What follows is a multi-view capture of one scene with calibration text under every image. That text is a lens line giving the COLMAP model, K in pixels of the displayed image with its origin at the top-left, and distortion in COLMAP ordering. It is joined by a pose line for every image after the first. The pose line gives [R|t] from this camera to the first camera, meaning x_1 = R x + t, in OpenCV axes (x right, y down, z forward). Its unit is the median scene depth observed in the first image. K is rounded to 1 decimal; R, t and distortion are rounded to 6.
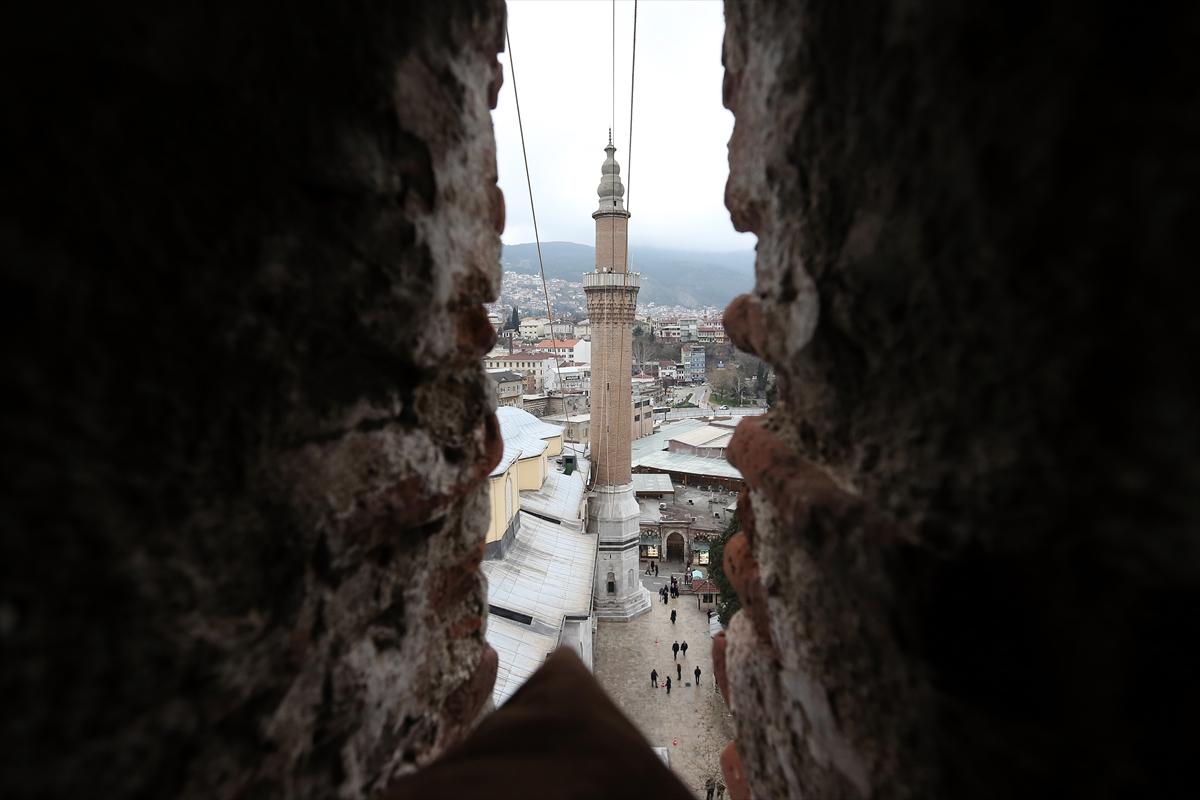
lens RADIAL K [[556.5, 0, 602.9], [0, 556.5, 409.5], [0, 0, 1]] dist [-0.037308, 0.000249]
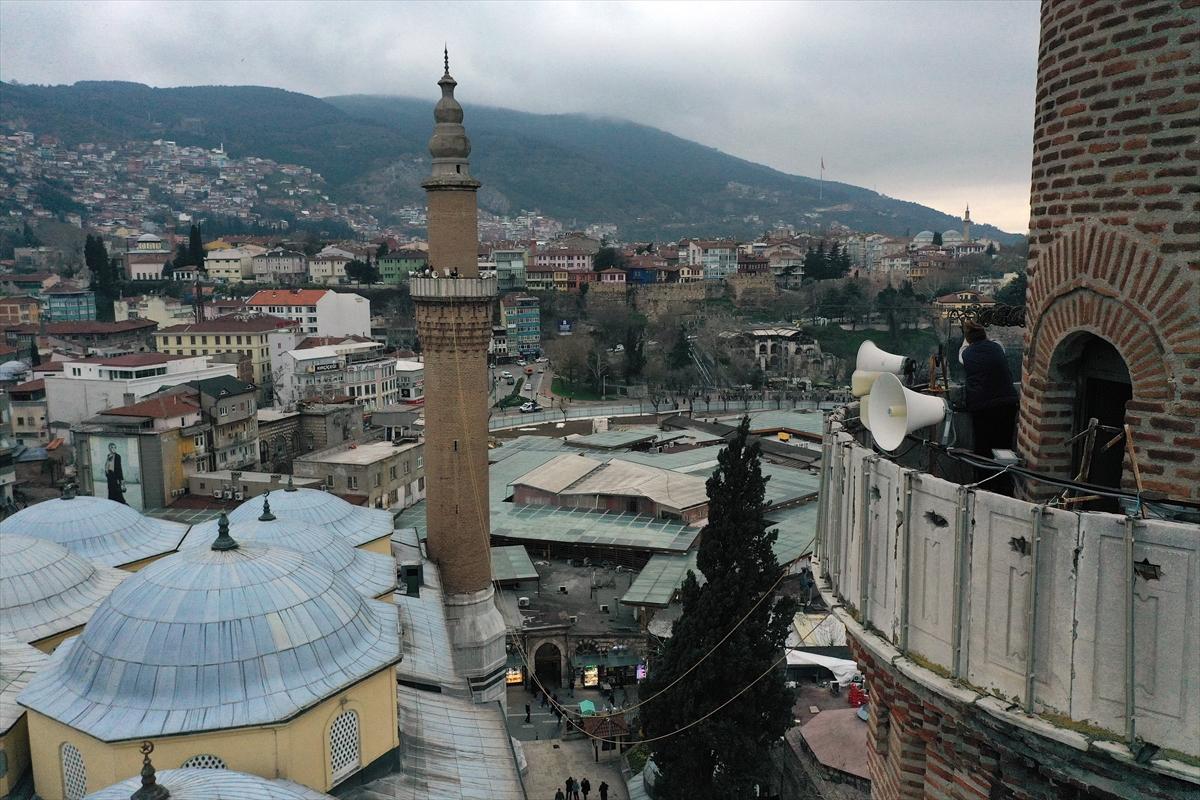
lens RADIAL K [[955.4, 0, 602.6], [0, 955.4, 401.4], [0, 0, 1]] dist [0.004496, 0.007834]
pose [[0.965011, -0.038091, 0.259428, -0.068366], [0.032248, 0.999122, 0.026740, -0.071257], [-0.260218, -0.017438, 0.965392, -0.082193]]
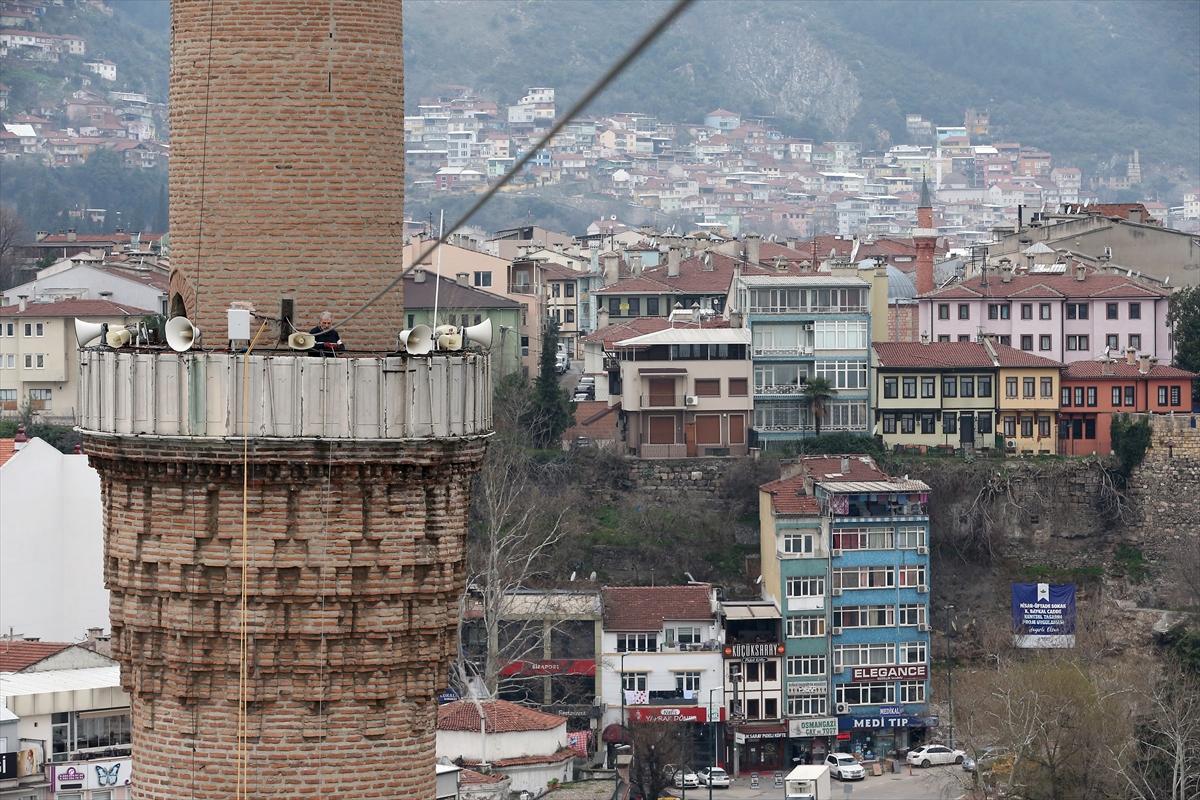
lens RADIAL K [[4063.6, 0, 609.7], [0, 4063.6, 399.6], [0, 0, 1]] dist [0.202396, 0.000000]
pose [[0.994487, 0.002697, 0.104824, -0.006306], [0.008511, 0.994295, -0.106327, -0.072481], [-0.104513, 0.106633, 0.988790, -0.001498]]
